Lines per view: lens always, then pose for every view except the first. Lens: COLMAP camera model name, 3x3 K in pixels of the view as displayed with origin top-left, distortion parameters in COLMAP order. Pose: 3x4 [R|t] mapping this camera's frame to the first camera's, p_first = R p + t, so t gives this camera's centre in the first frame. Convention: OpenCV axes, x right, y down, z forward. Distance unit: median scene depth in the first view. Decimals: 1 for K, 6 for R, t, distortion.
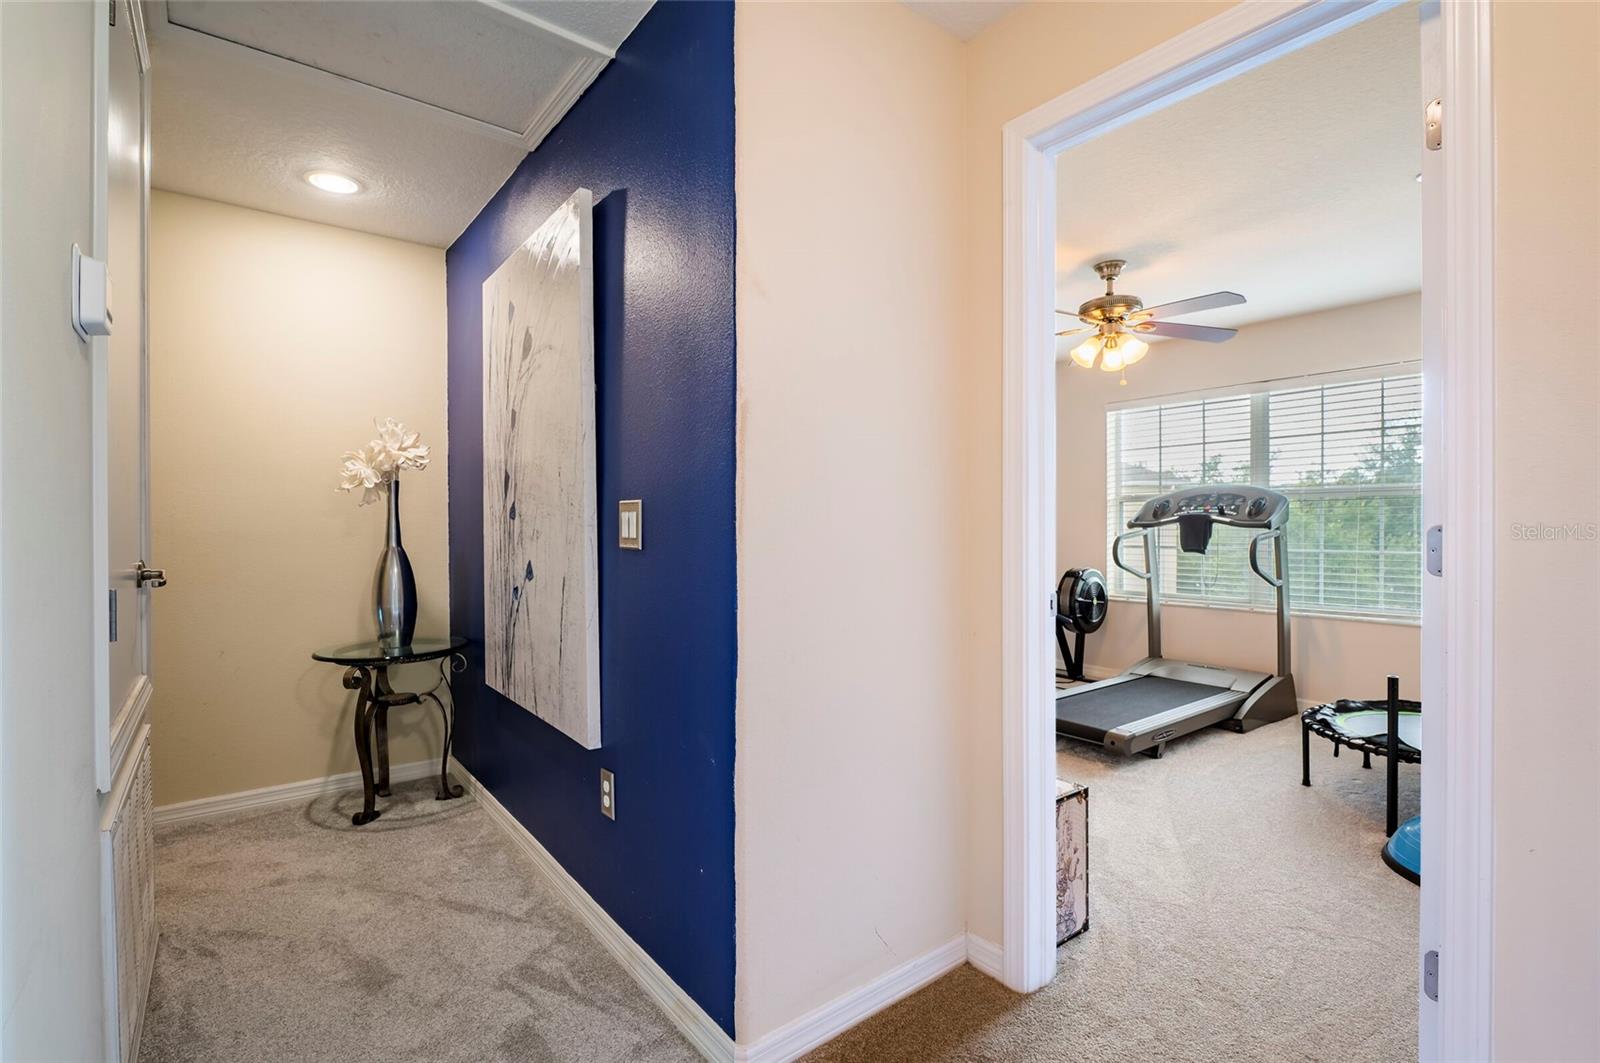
lens RADIAL K [[714.9, 0, 800.0], [0, 714.9, 531.5], [0, 0, 1]] dist [-0.022775, 0.000390]
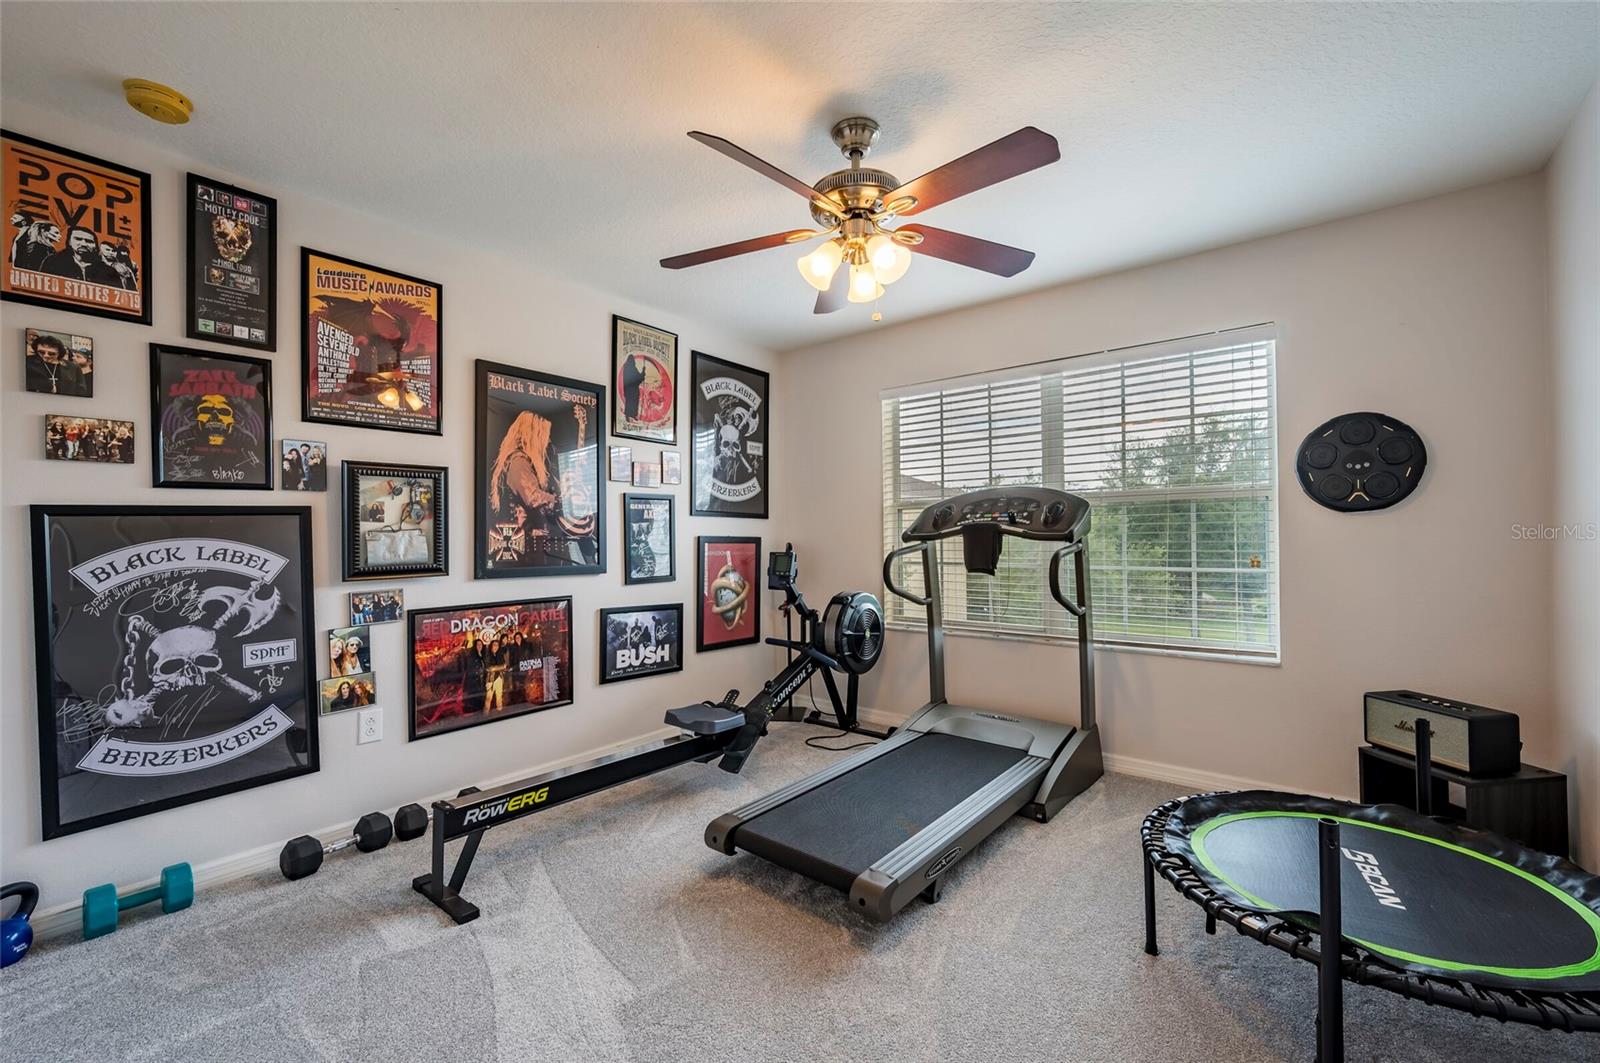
lens RADIAL K [[656.8, 0, 808.7], [0, 656.8, 530.5], [0, 0, 1]] dist [0.000742, -0.000654]
pose [[0.968885, -0.003899, 0.247481, 0.199427], [0.008493, 0.999811, -0.017499, -0.005426], [-0.247366, 0.019056, 0.968735, 0.358271]]
